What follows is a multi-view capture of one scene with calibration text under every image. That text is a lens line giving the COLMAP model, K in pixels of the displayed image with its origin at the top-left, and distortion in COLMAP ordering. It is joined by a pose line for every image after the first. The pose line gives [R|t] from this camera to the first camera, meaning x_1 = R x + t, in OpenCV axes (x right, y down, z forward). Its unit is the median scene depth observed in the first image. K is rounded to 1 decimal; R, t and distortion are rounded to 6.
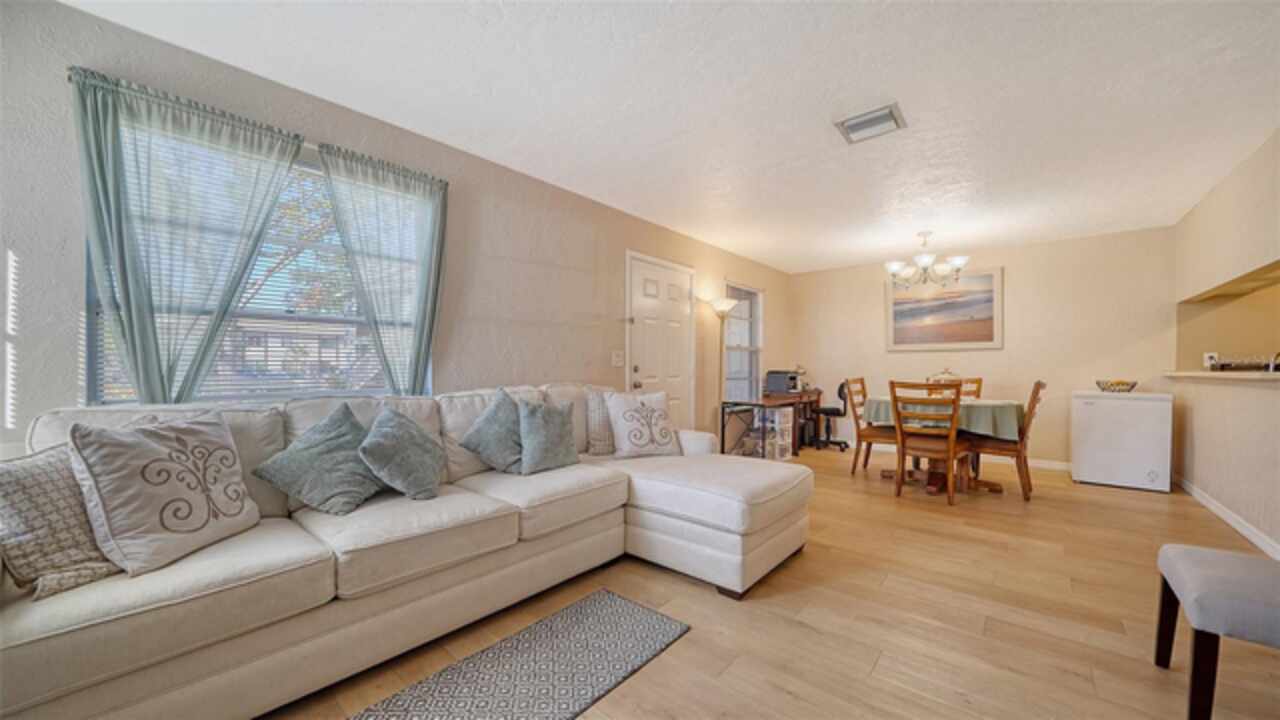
lens RADIAL K [[453.7, 0, 638.0], [0, 453.7, 370.7], [0, 0, 1]] dist [-0.010744, 0.000067]
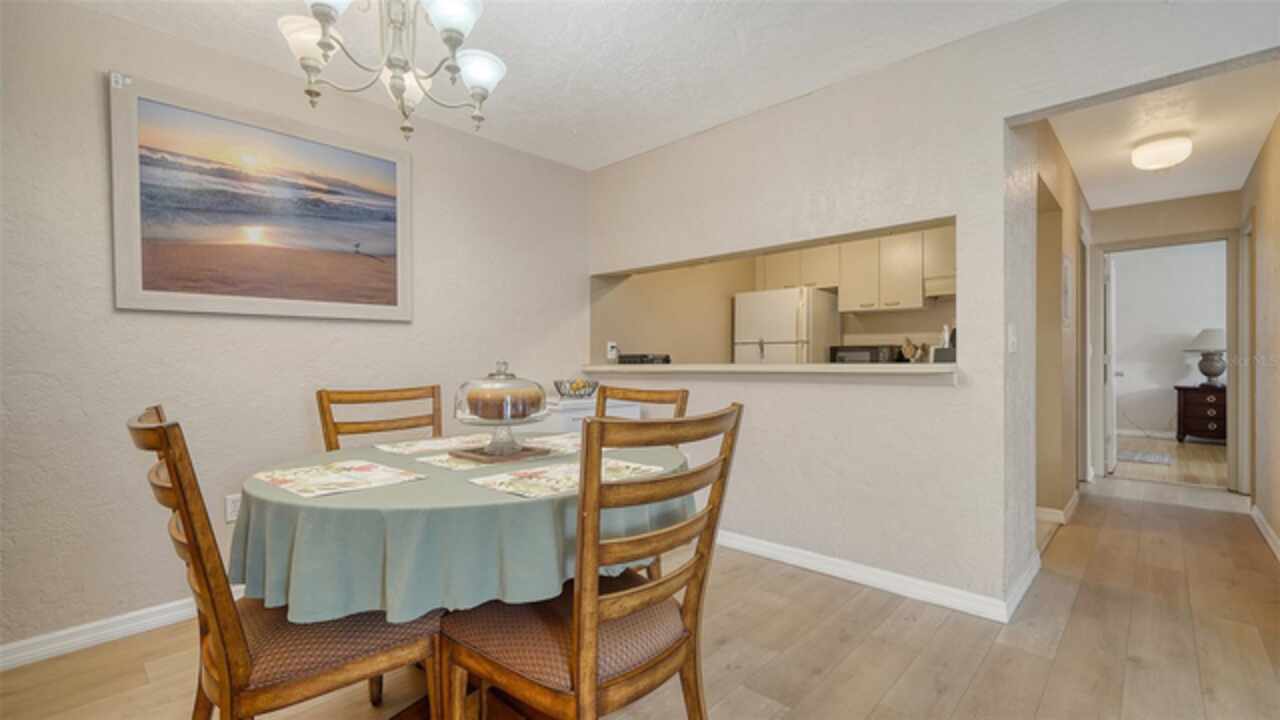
lens RADIAL K [[542.5, 0, 642.4], [0, 542.5, 365.3], [0, 0, 1]] dist [0.005758, 0.000020]
pose [[0.053286, -0.009602, 0.998533, 0.285723], [0.012364, 0.999883, 0.008956, -0.005303], [-0.998503, 0.011868, 0.053399, 0.882507]]
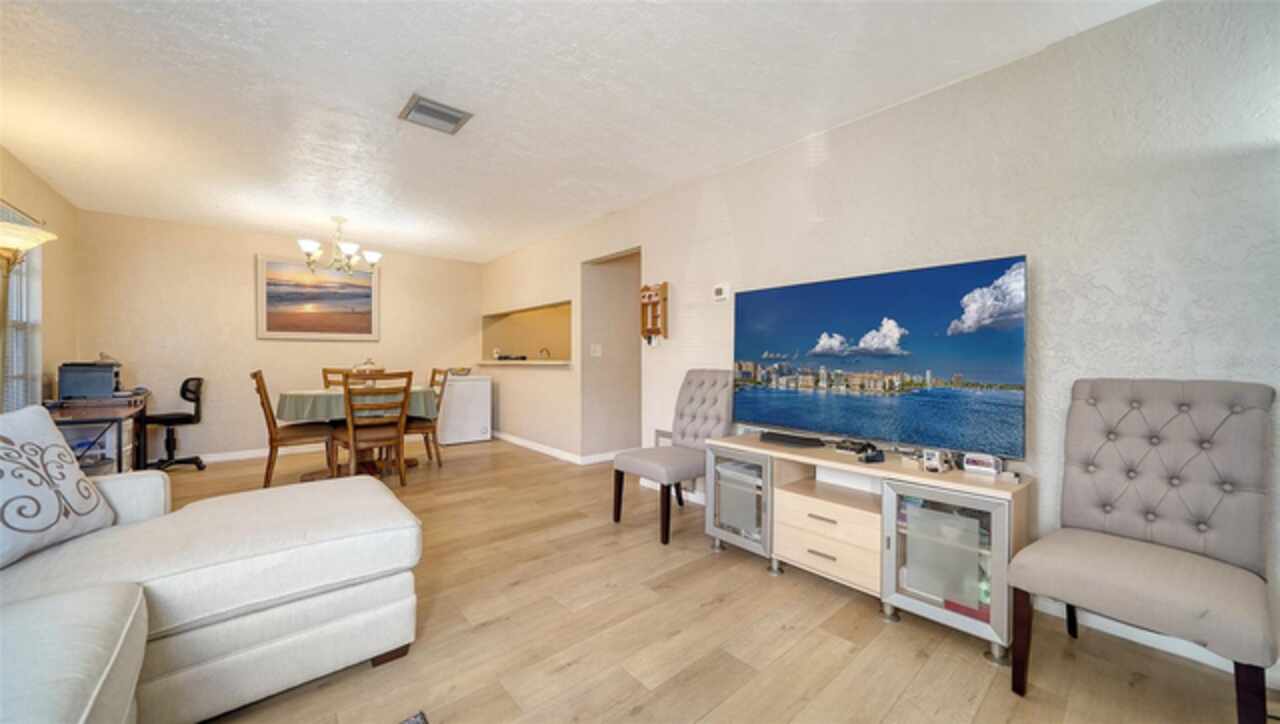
lens RADIAL K [[445.8, 0, 650.7], [0, 445.8, 362.7], [0, 0, 1]] dist [-0.019286, -0.000034]
pose [[0.136955, -0.008026, 0.990545, -0.225745], [0.004263, 0.999963, 0.007513, -0.001295], [-0.990568, 0.003194, 0.136984, 0.226673]]
